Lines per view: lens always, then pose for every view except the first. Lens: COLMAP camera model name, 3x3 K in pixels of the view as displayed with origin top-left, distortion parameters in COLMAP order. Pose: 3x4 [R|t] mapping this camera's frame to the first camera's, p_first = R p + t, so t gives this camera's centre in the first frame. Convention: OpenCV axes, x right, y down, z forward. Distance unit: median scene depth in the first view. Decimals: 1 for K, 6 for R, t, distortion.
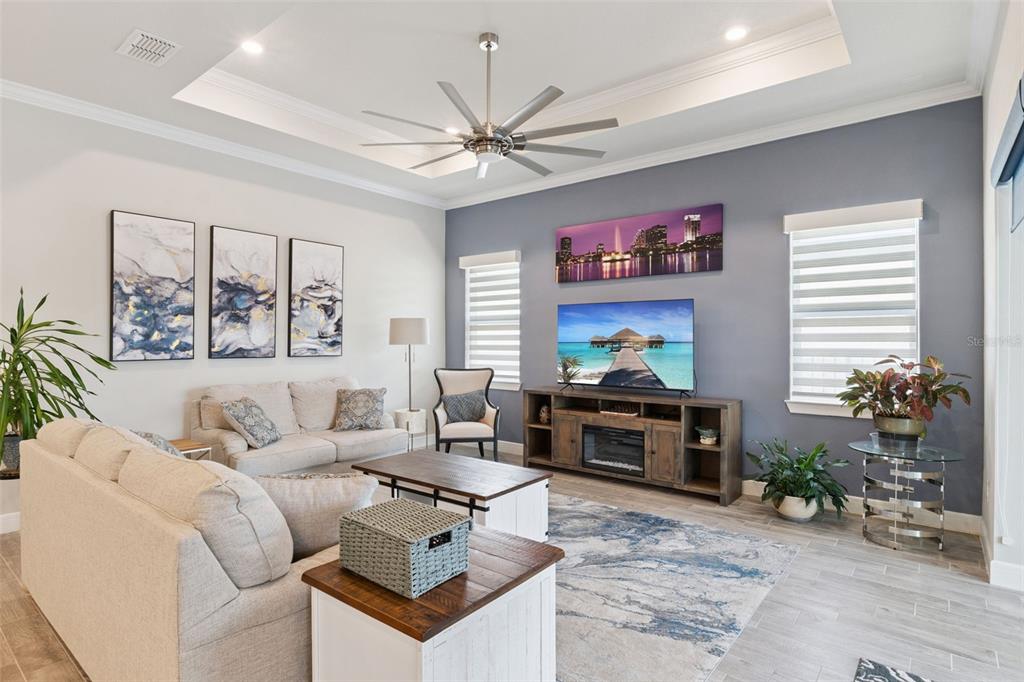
lens RADIAL K [[530.2, 0, 515.6], [0, 530.2, 340.7], [0, 0, 1]] dist [-0.000278, -0.000396]
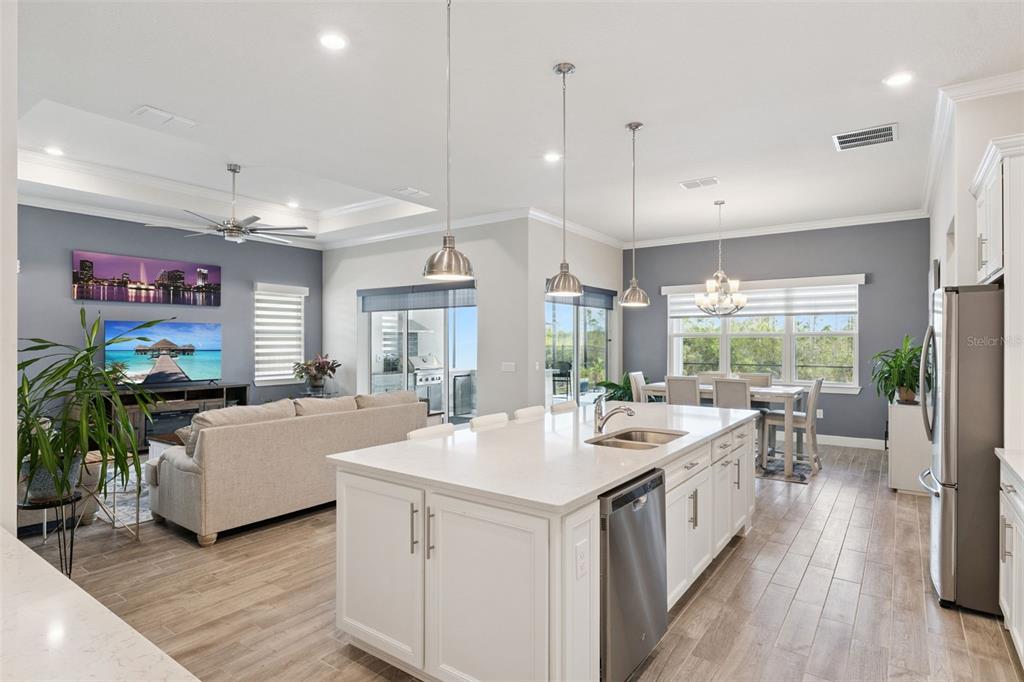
lens RADIAL K [[530.2, 0, 515.6], [0, 530.2, 340.7], [0, 0, 1]] dist [-0.000278, -0.000396]
pose [[-0.041091, -0.000316, 0.999155, -1.190292], [0.000259, 1.000000, 0.000327, -0.023084], [-0.999155, 0.000273, -0.041091, 0.126910]]
